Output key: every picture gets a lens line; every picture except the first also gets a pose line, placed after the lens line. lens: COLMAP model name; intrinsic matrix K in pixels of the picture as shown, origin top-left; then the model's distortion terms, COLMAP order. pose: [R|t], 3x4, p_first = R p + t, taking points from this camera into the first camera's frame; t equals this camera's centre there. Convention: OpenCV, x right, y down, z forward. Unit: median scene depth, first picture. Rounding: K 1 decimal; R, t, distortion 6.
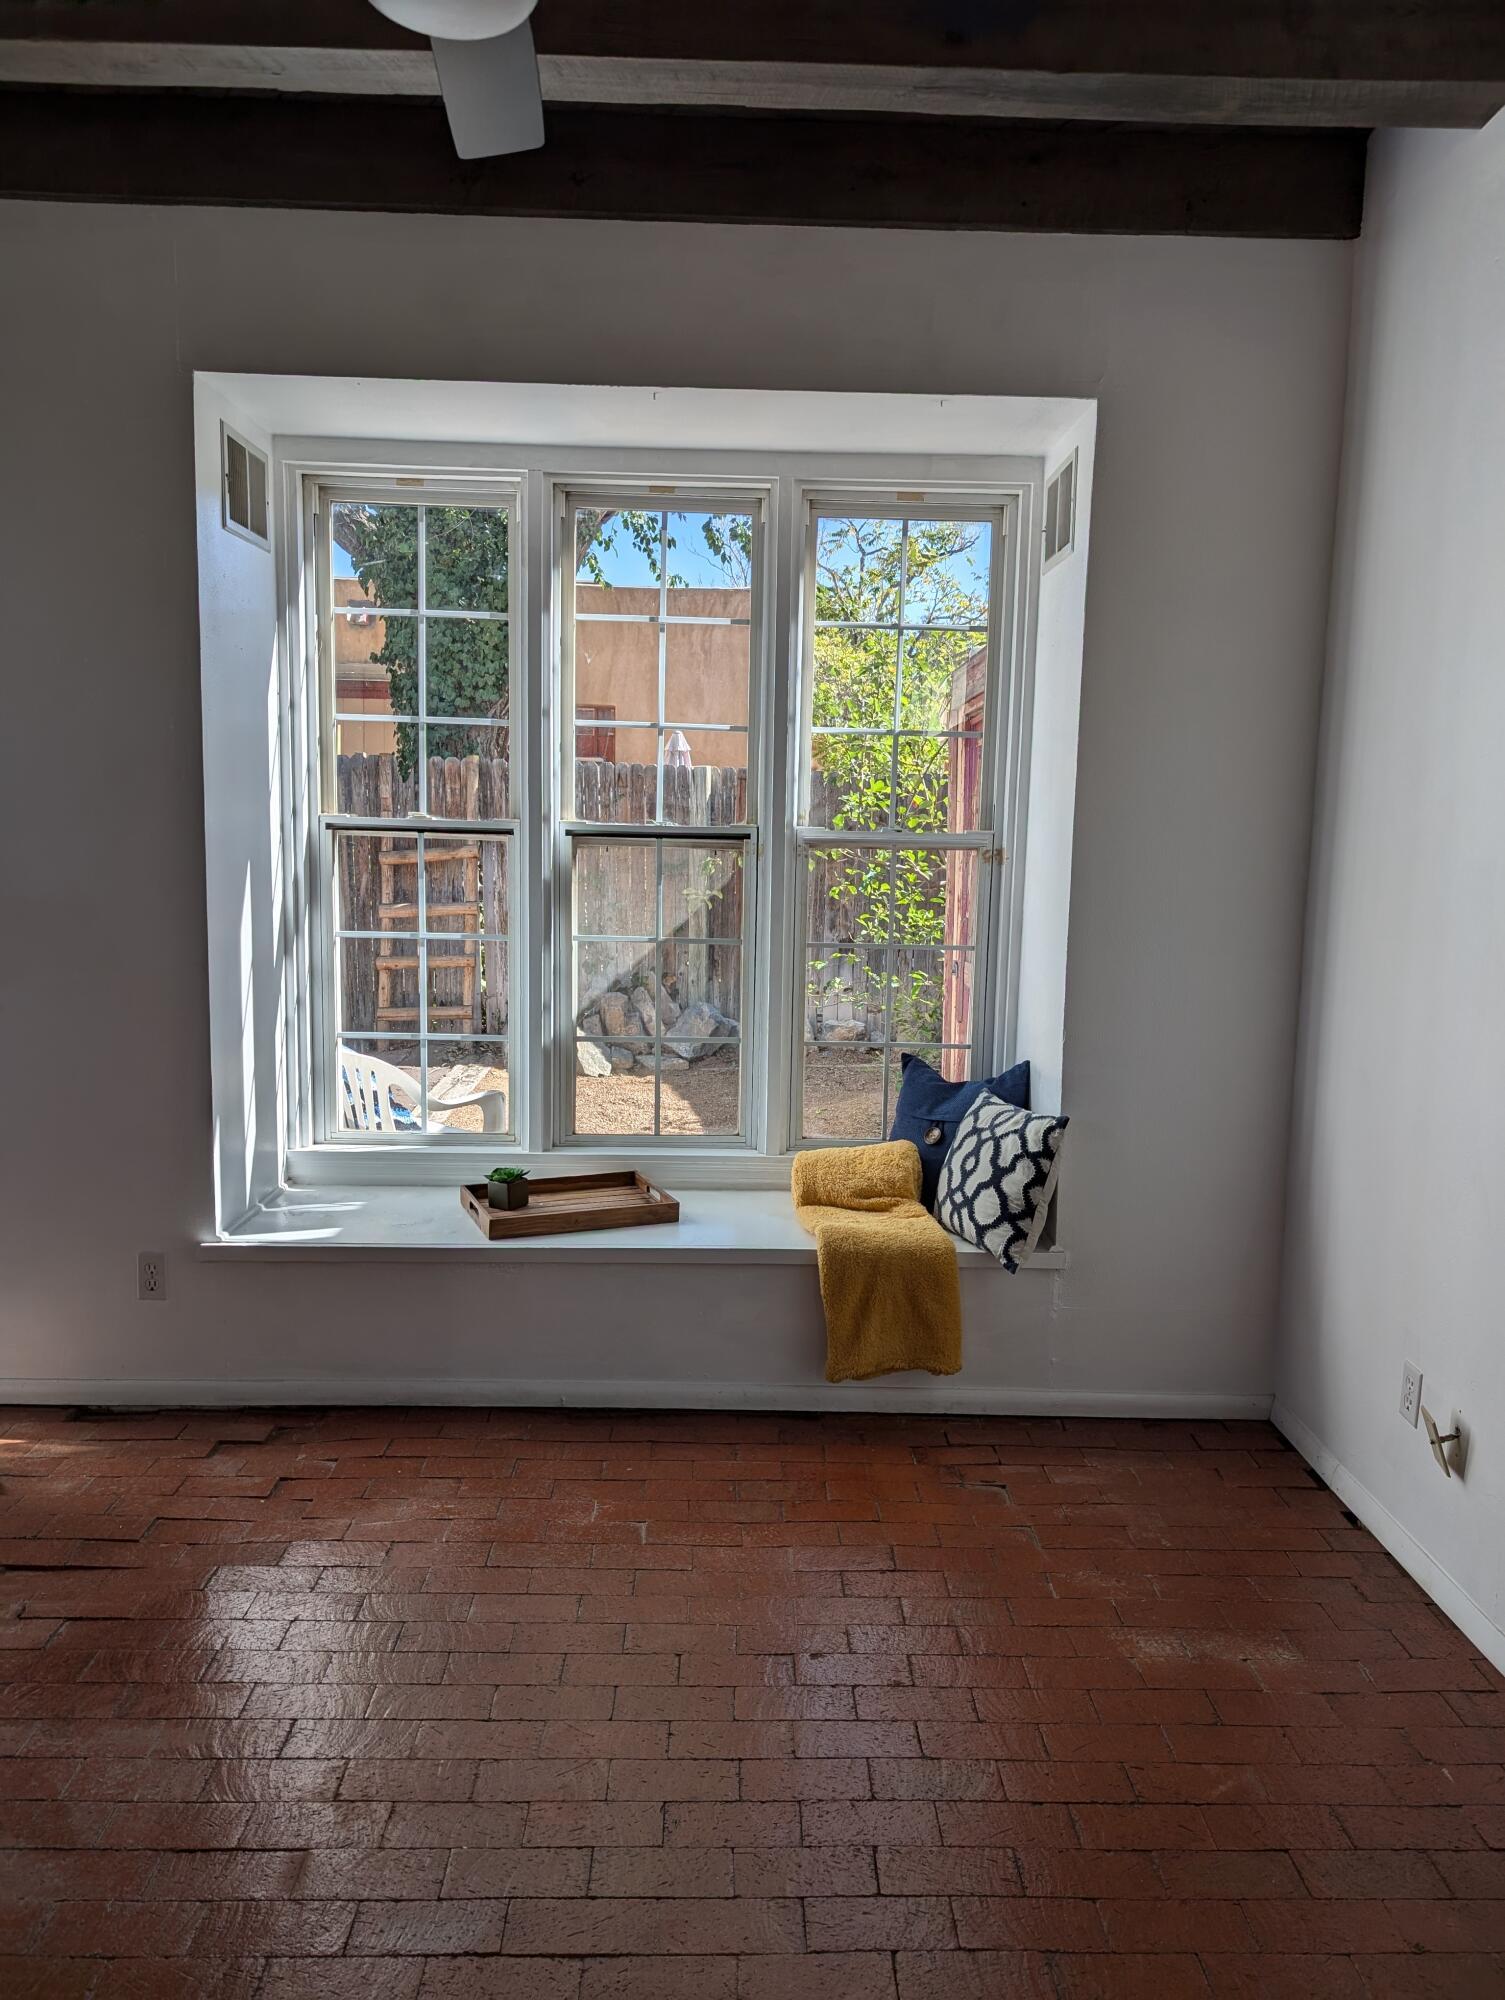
lens RADIAL K [[1429.8, 0, 747.3], [0, 1429.8, 1009.3], [0, 0, 1]] dist [0.045818, -0.040450]
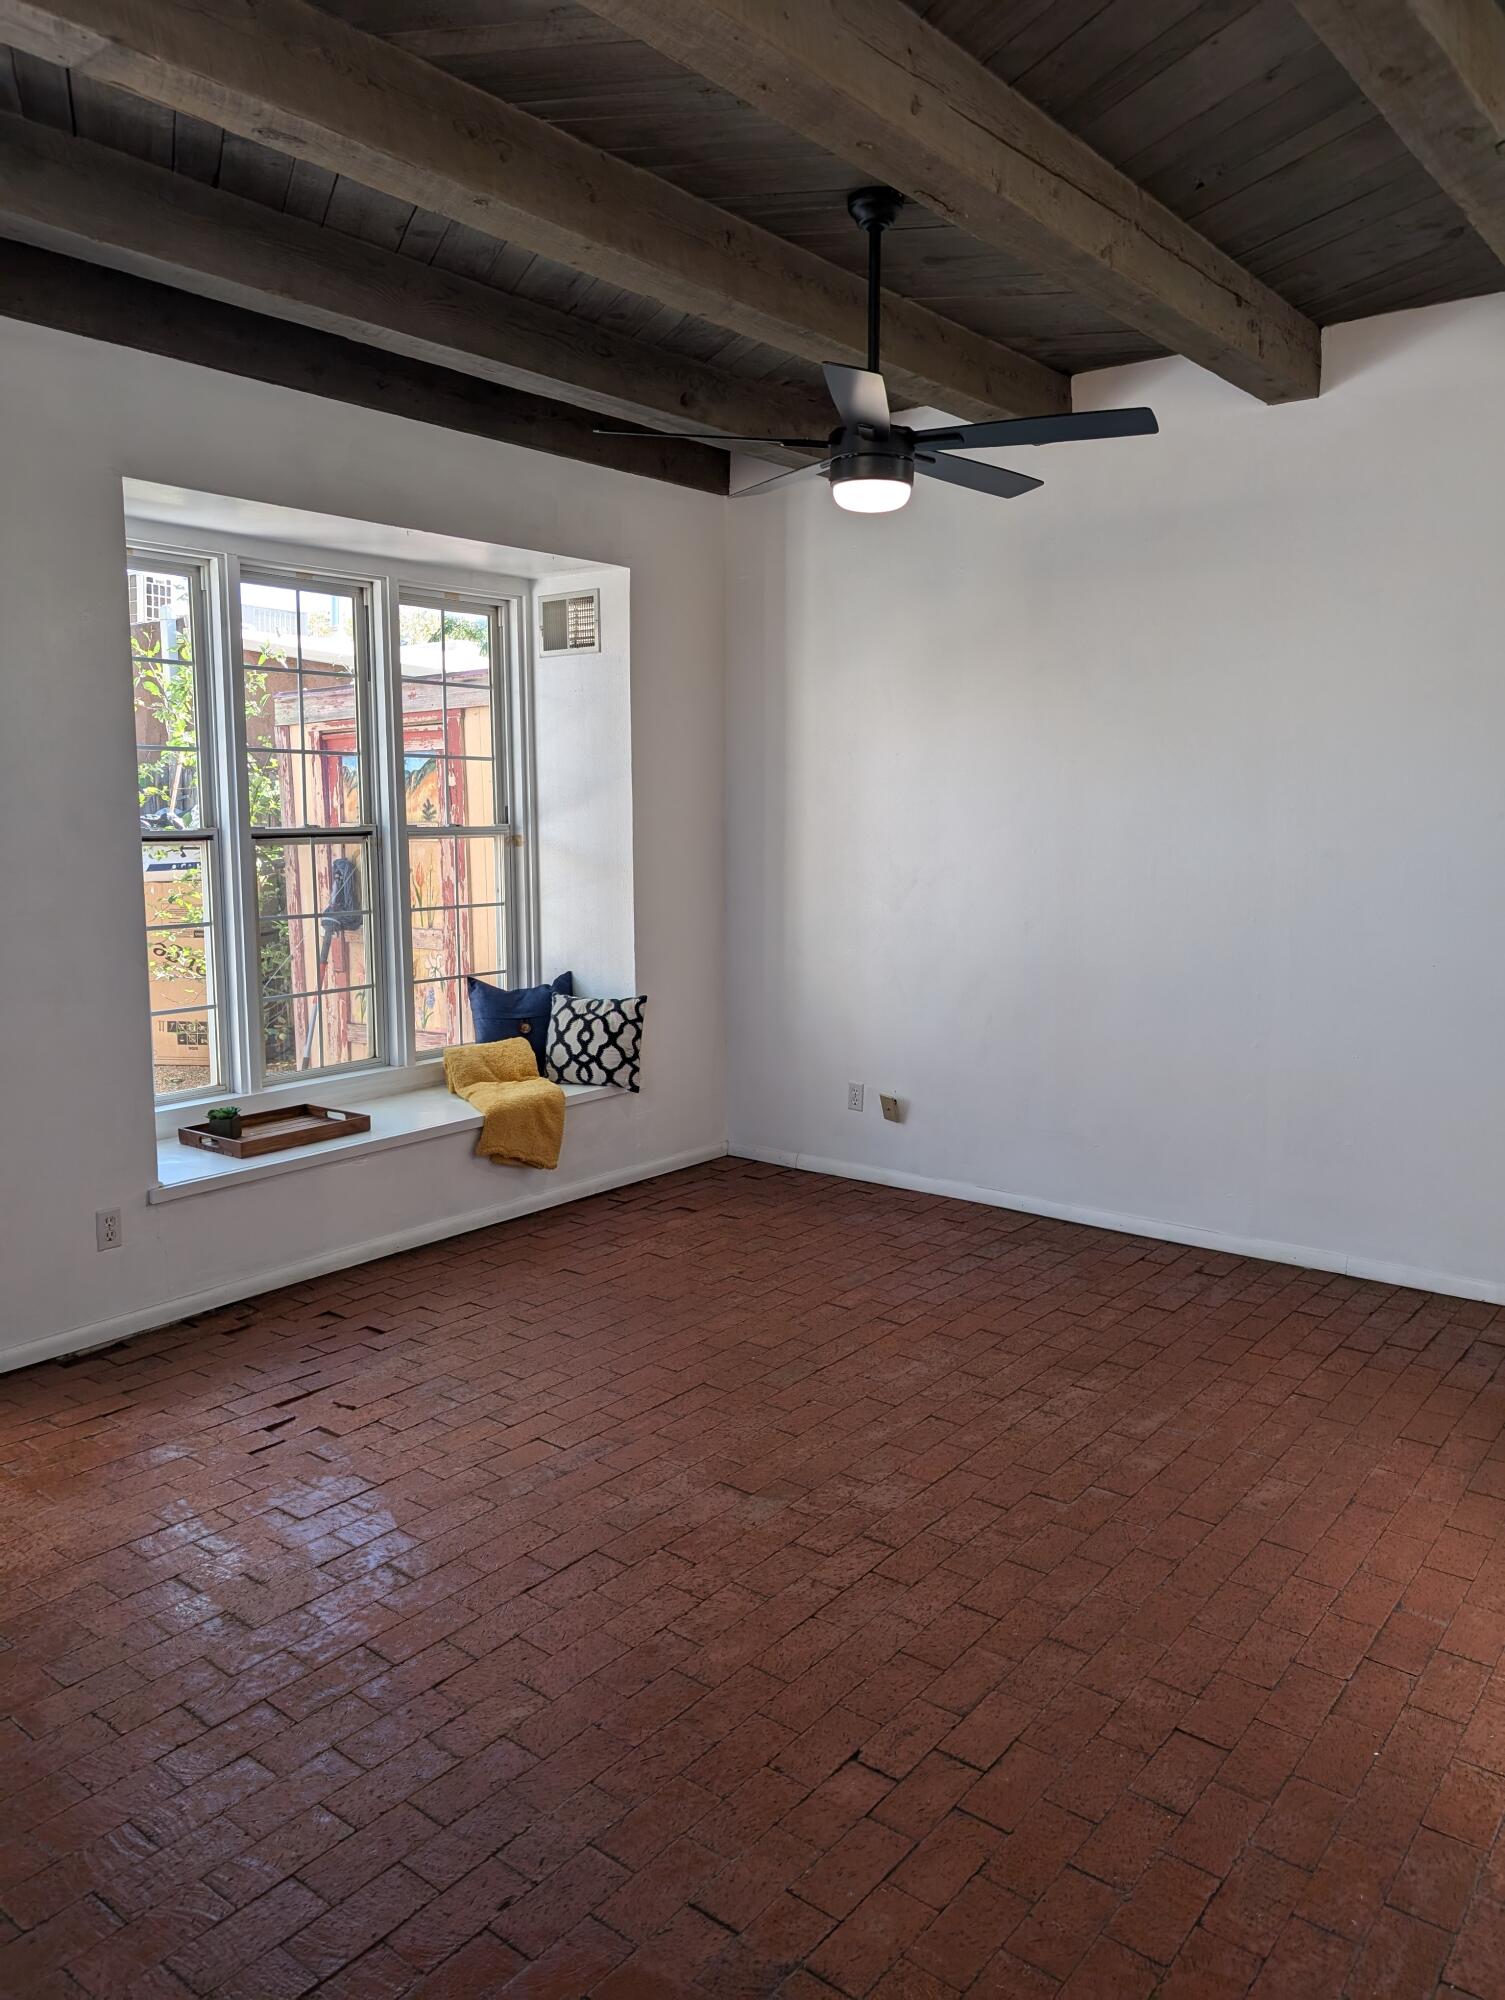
lens RADIAL K [[1418.9, 0, 752.5], [0, 1418.9, 1000.0], [0, 0, 1]] dist [0.020094, -0.006881]
pose [[0.645828, -0.127576, 0.752748, -0.888743], [0.116326, 0.990872, 0.068130, -0.016244], [-0.754569, 0.043564, 0.654773, -0.160601]]
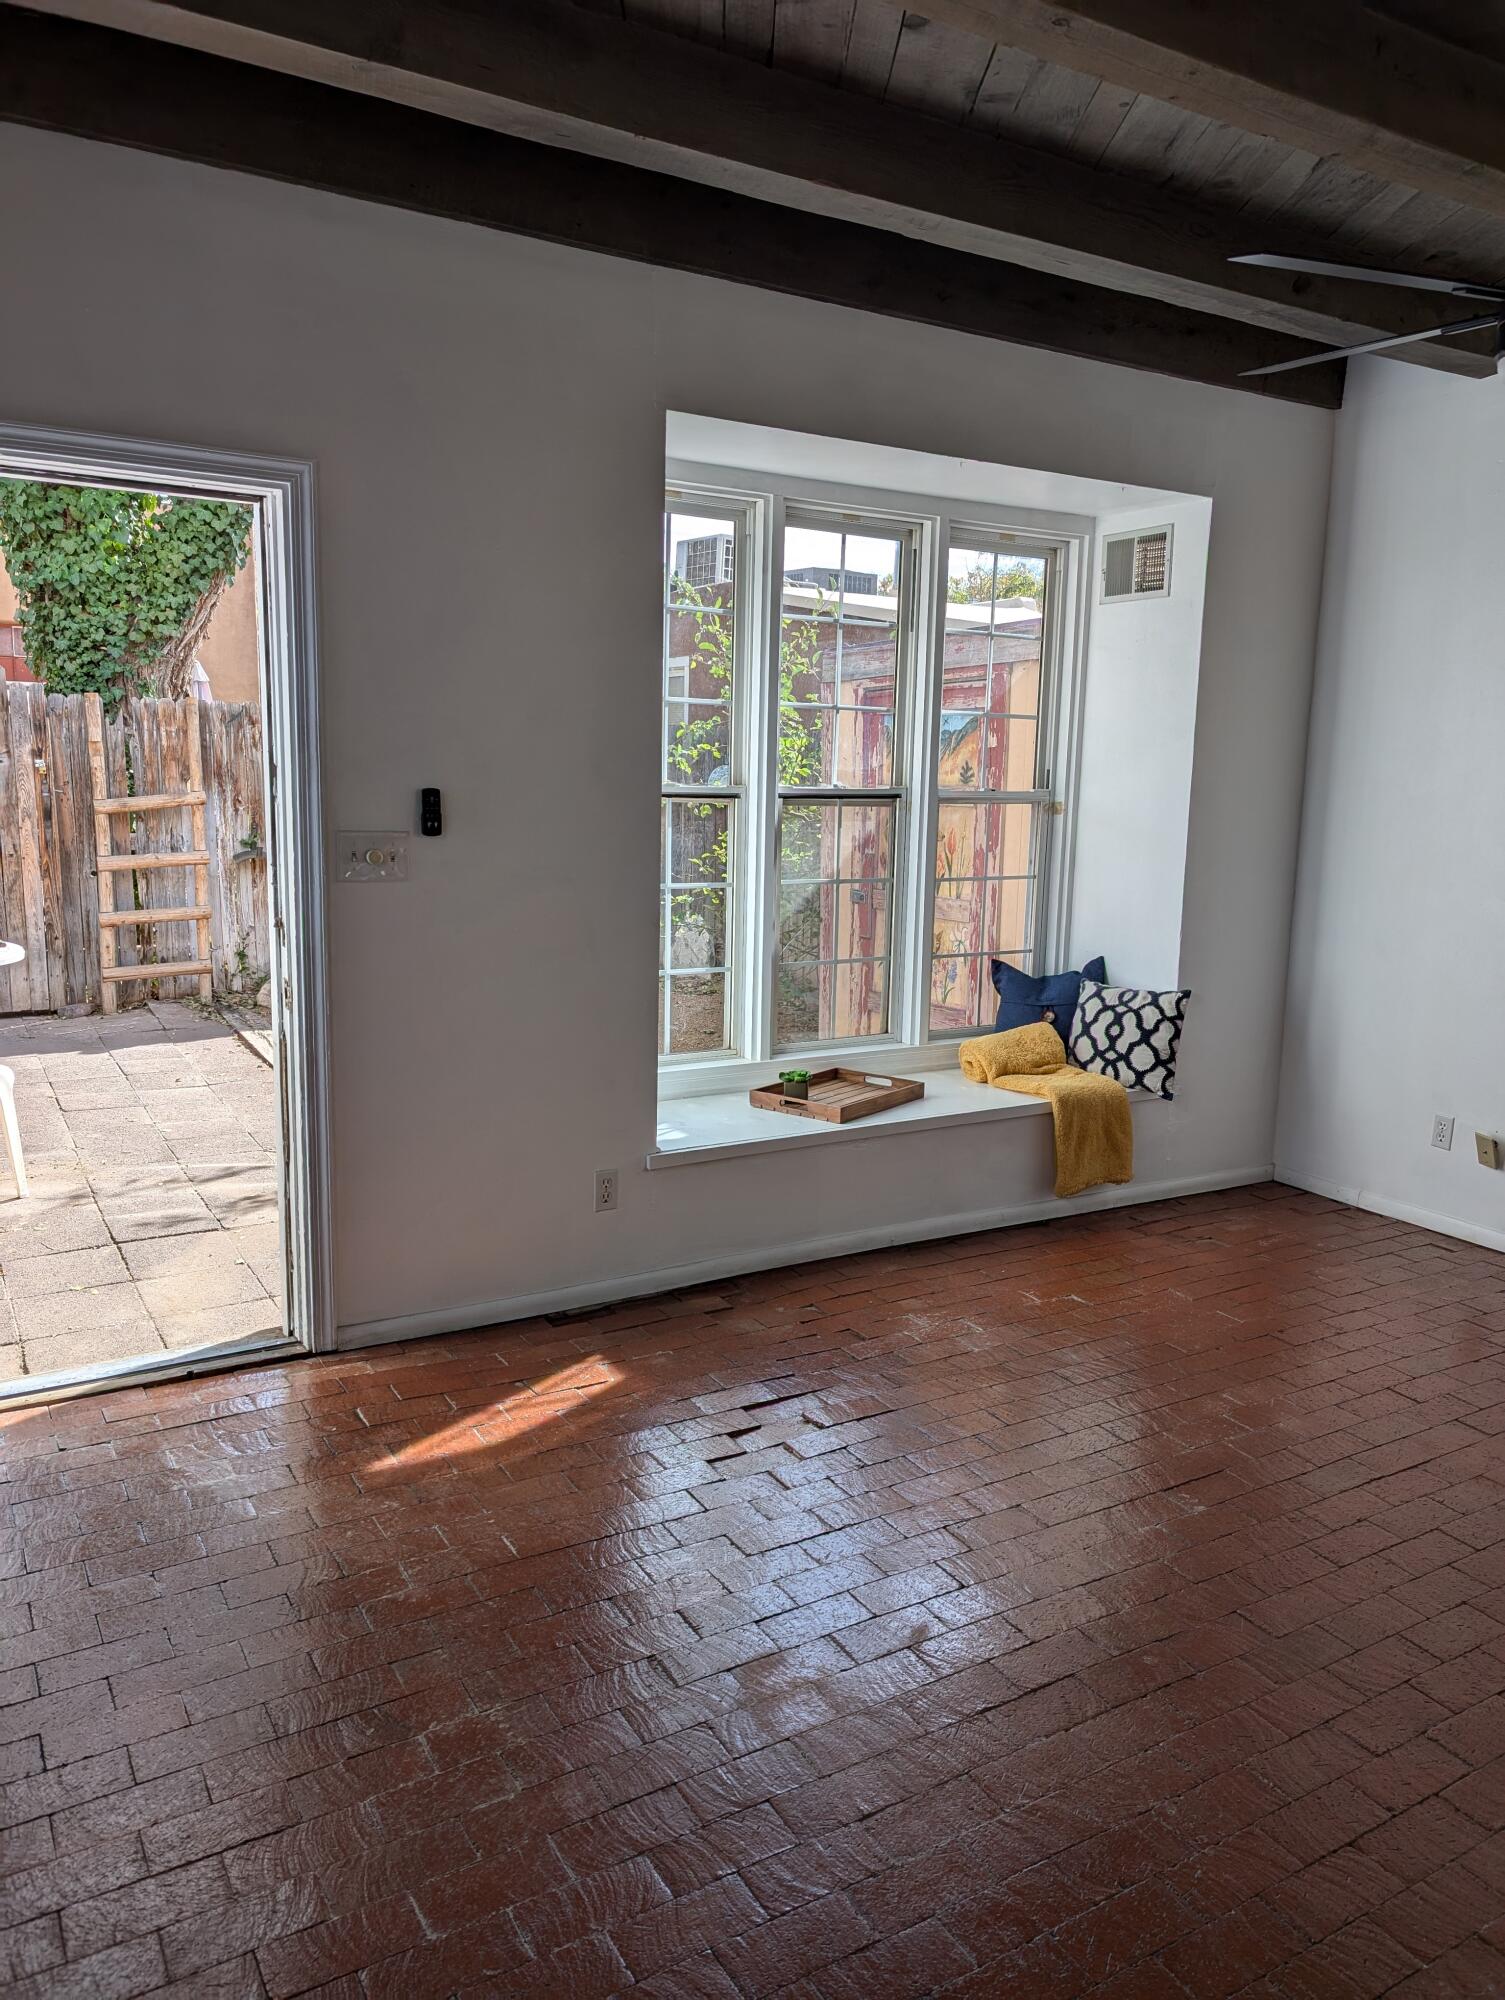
lens RADIAL K [[1415.7, 0, 790.9], [0, 1415.7, 996.7], [0, 0, 1]] dist [0.070891, -0.132580]
pose [[0.870573, -0.080526, 0.485405, -0.789821], [0.059751, 0.996518, 0.058154, -0.025183], [-0.488397, -0.021624, 0.872353, -0.060080]]
